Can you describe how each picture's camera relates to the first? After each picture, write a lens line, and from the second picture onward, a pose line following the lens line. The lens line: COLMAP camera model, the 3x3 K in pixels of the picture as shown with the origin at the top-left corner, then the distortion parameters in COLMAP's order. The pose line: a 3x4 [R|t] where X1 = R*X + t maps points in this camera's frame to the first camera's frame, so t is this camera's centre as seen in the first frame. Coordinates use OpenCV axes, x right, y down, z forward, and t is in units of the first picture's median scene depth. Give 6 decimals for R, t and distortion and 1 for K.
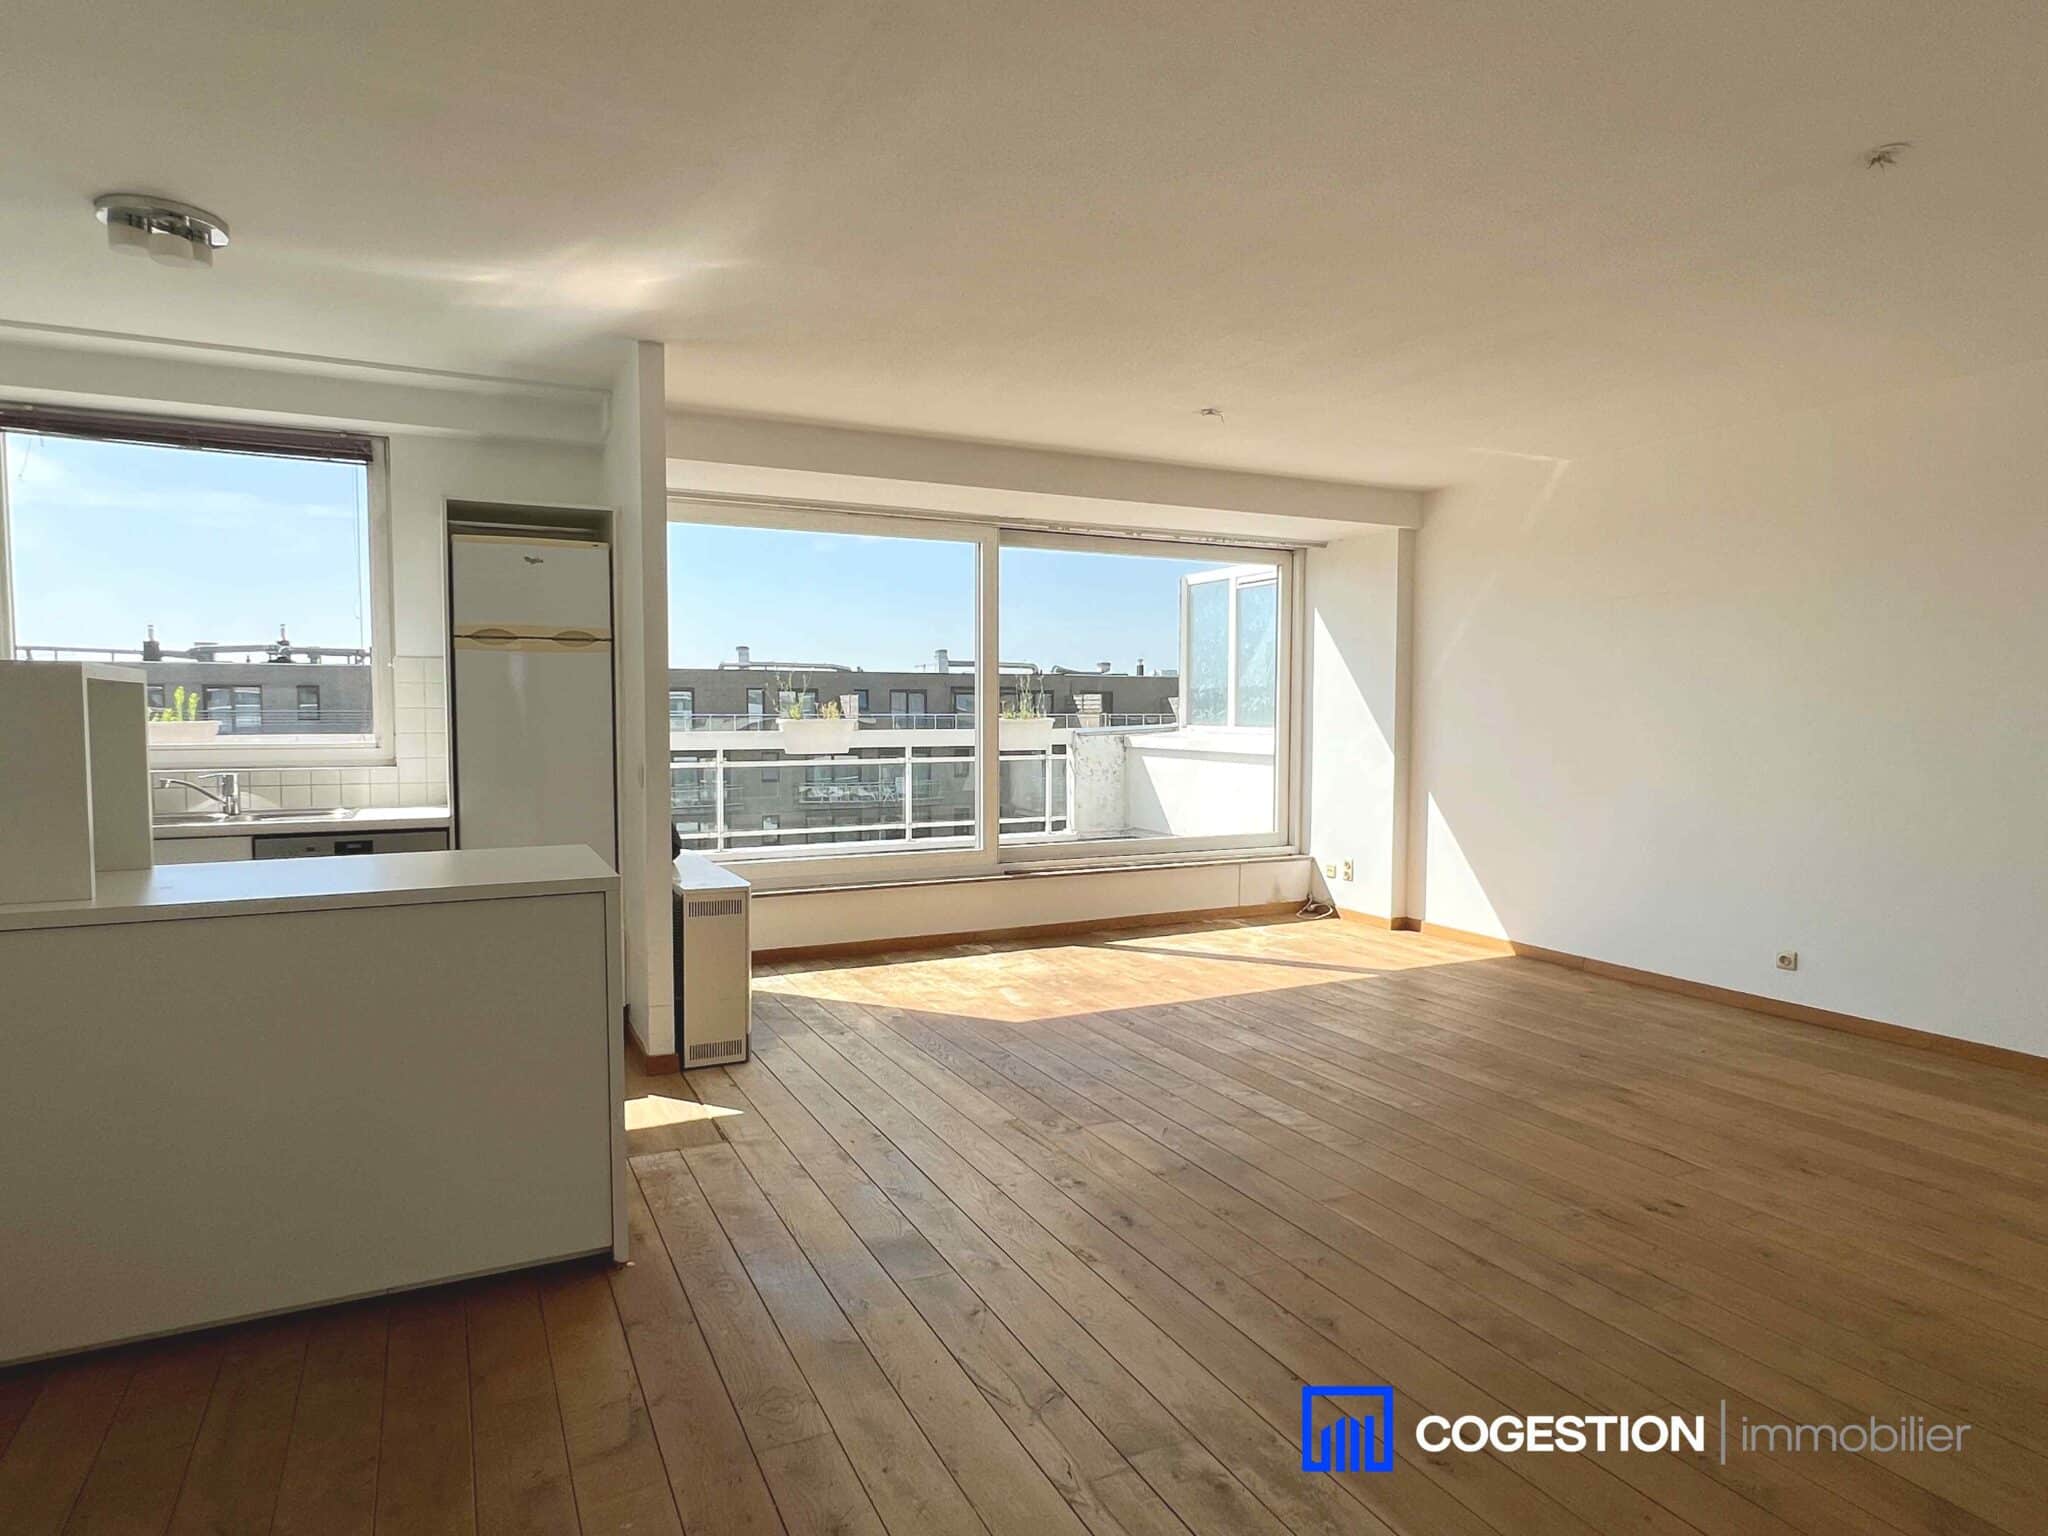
lens RADIAL K [[1168.4, 0, 1018.4], [0, 1168.4, 777.5], [0, 0, 1]] dist [-0.004872, 0.000454]
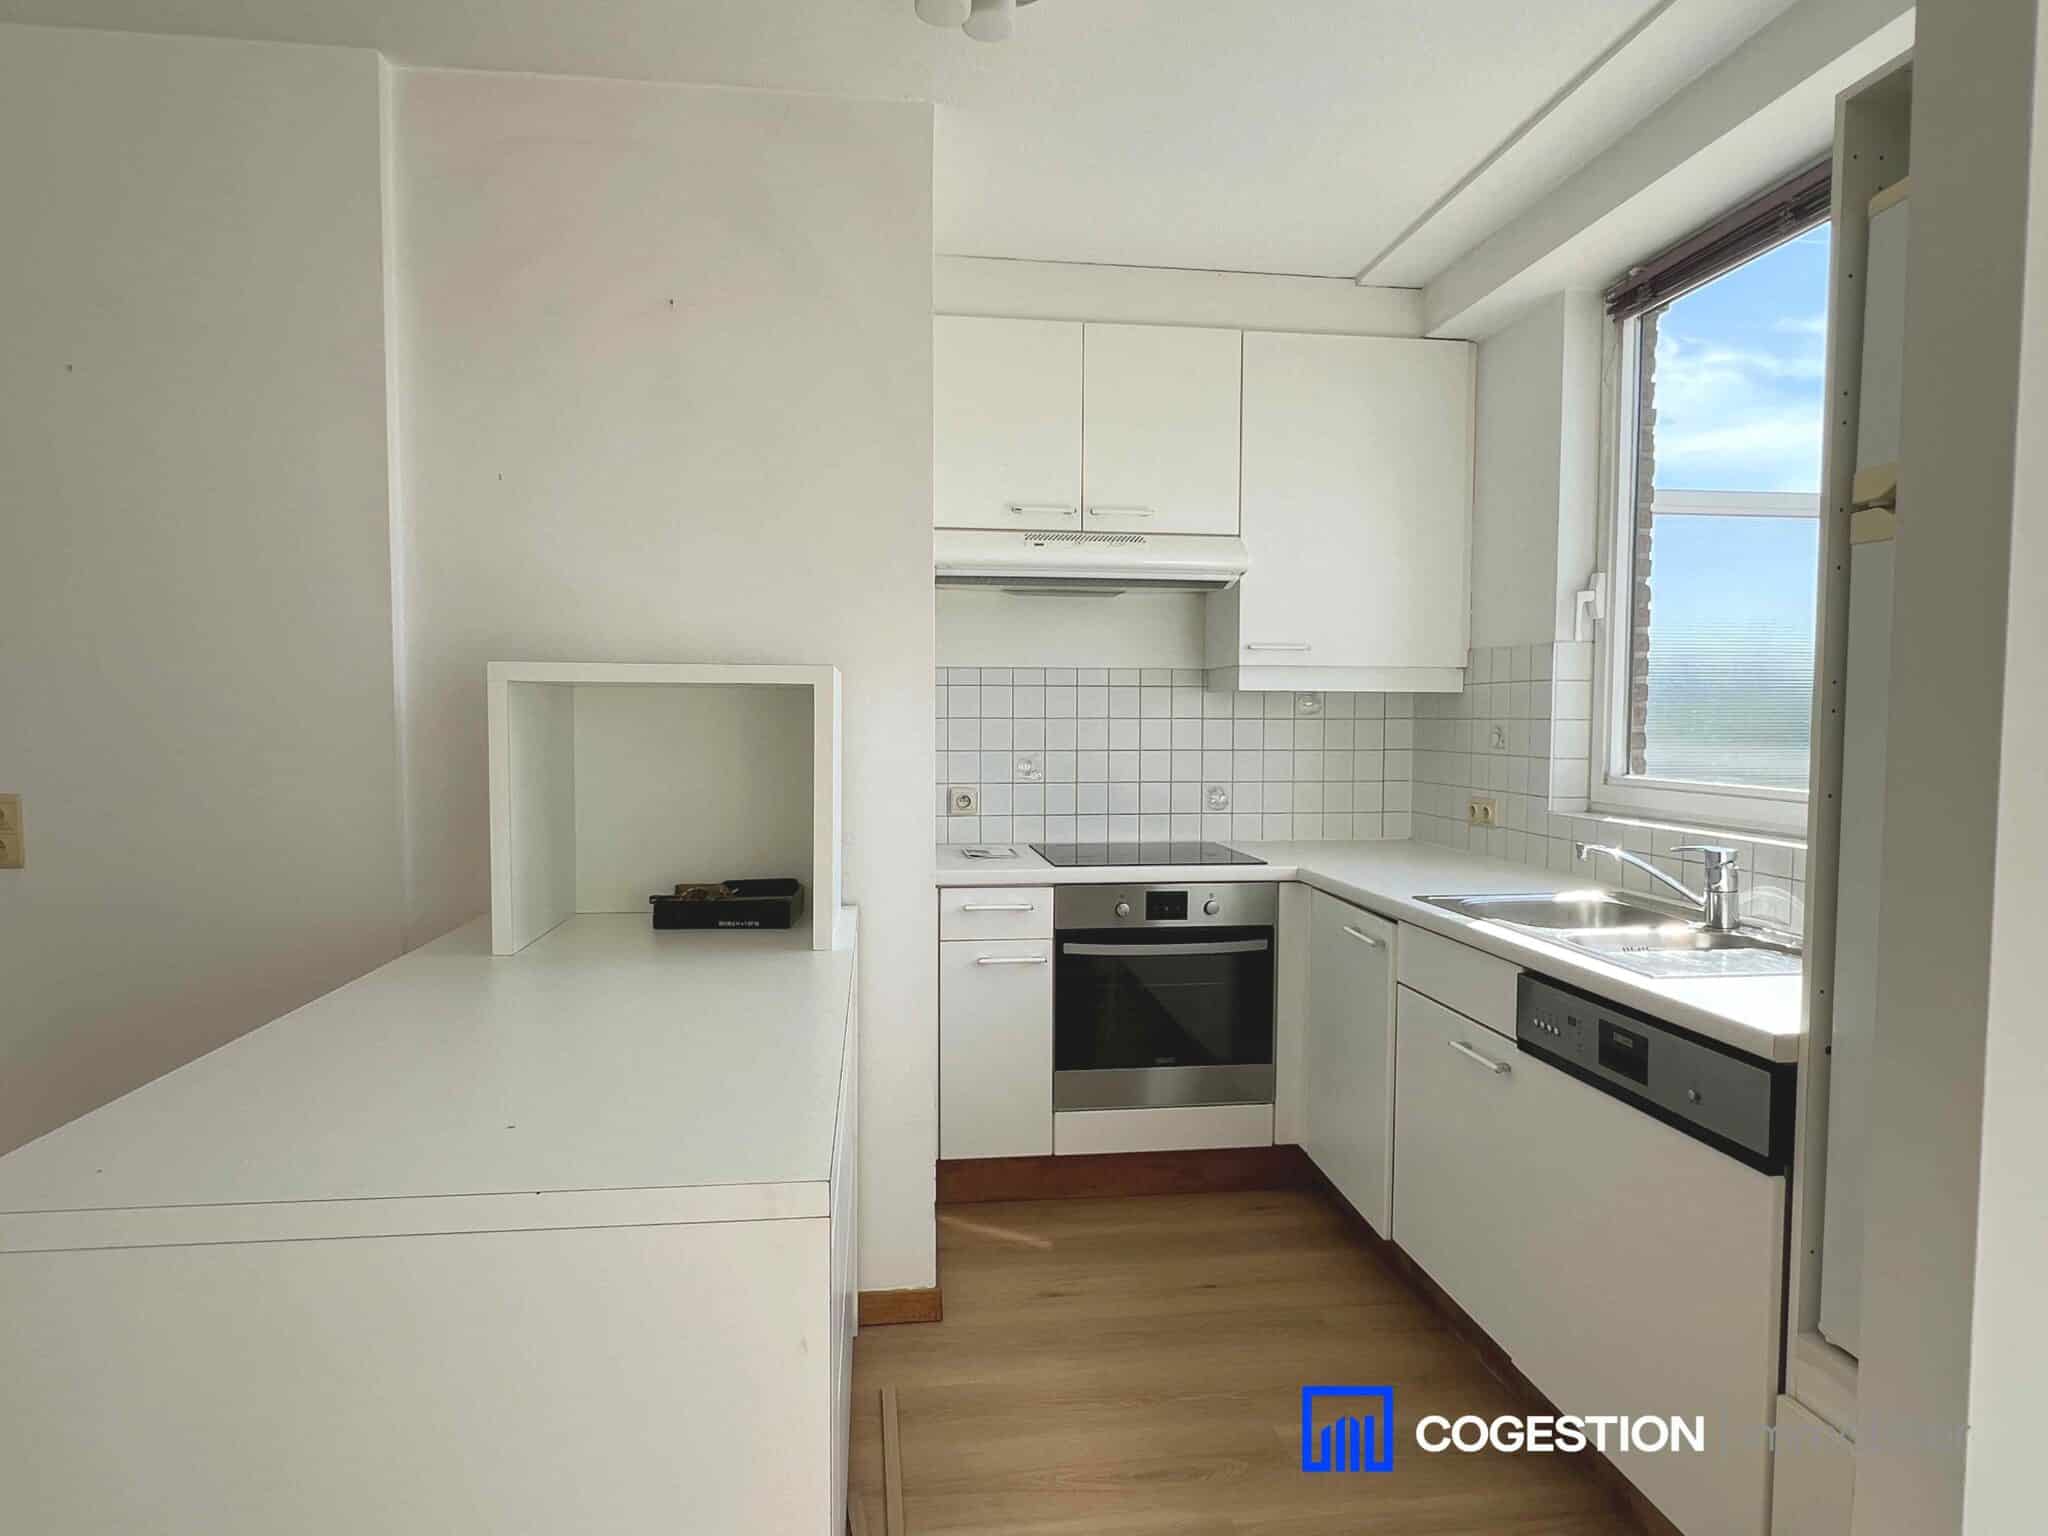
lens RADIAL K [[1168.4, 0, 1018.4], [0, 1168.4, 777.5], [0, 0, 1]] dist [-0.004872, 0.000454]
pose [[-0.326075, 0.047537, -0.944148, -0.052492], [-0.058621, 0.995796, 0.070383, -0.033815], [0.943524, 0.078297, -0.321918, 0.554900]]
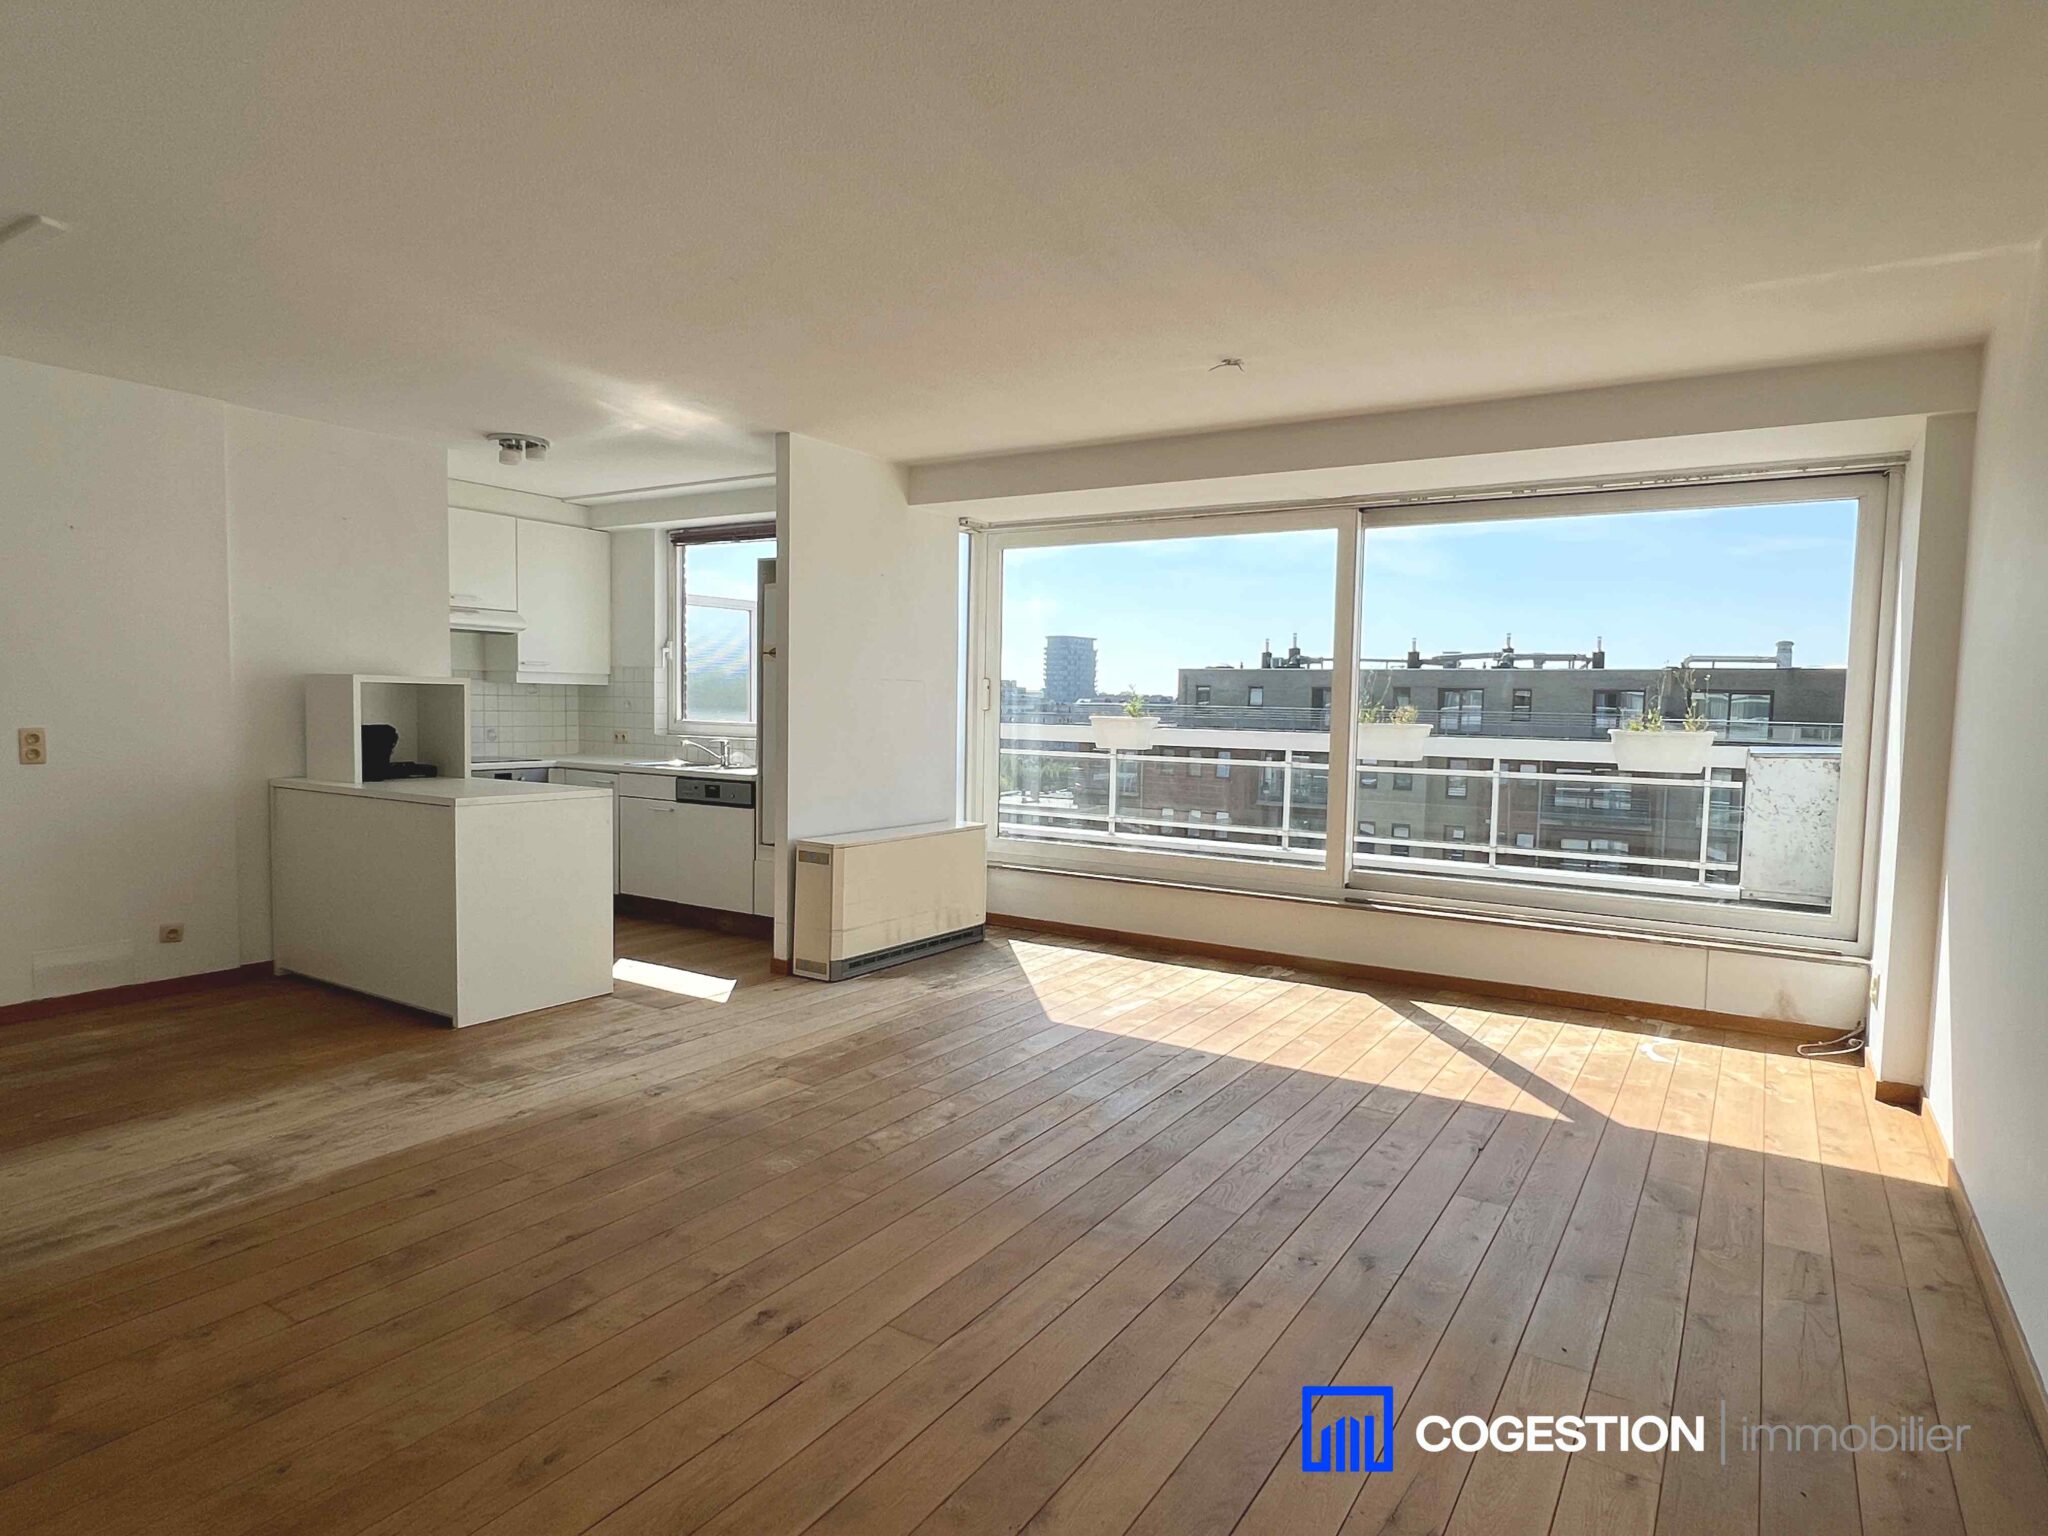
lens RADIAL K [[1168.4, 0, 1018.4], [0, 1168.4, 777.5], [0, 0, 1]] dist [-0.004872, 0.000454]
pose [[0.520064, 0.065648, -0.851601, 0.596121], [-0.068481, 0.997037, 0.035039, -0.023628], [0.851377, 0.040096, 0.523019, 0.317868]]
